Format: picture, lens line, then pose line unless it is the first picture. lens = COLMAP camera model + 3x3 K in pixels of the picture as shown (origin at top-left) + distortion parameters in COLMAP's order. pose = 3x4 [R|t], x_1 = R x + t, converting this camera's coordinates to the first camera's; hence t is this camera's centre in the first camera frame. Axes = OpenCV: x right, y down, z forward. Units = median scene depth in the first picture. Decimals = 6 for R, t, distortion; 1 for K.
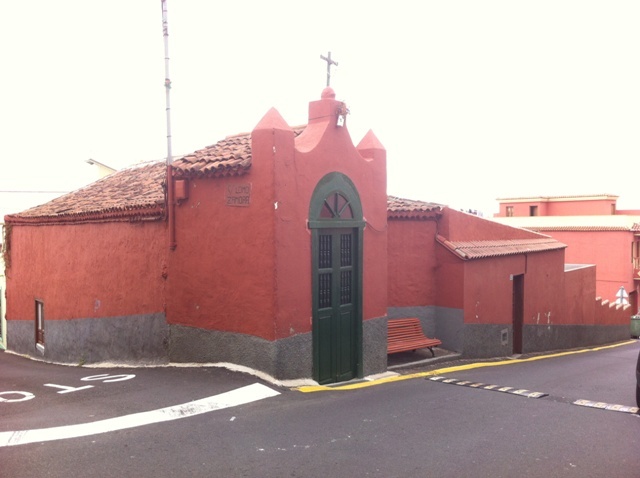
lens RADIAL K [[648.4, 0, 317.2], [0, 648.4, 237.7], [0, 0, 1]] dist [0.050118, 0.000000]
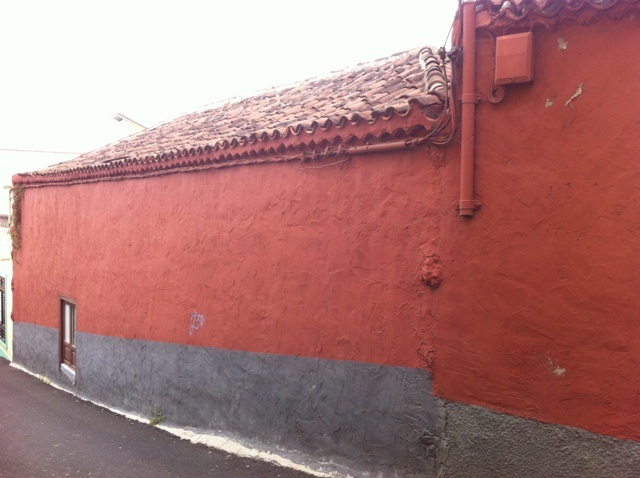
lens RADIAL K [[648.4, 0, 323.0], [0, 648.4, 238.5], [0, 0, 1]] dist [0.050118, 0.000000]
pose [[0.999516, 0.027751, 0.014047, -0.255107], [-0.028014, 0.999430, 0.018837, 0.021033], [-0.013517, -0.019221, 0.999724, 0.484992]]
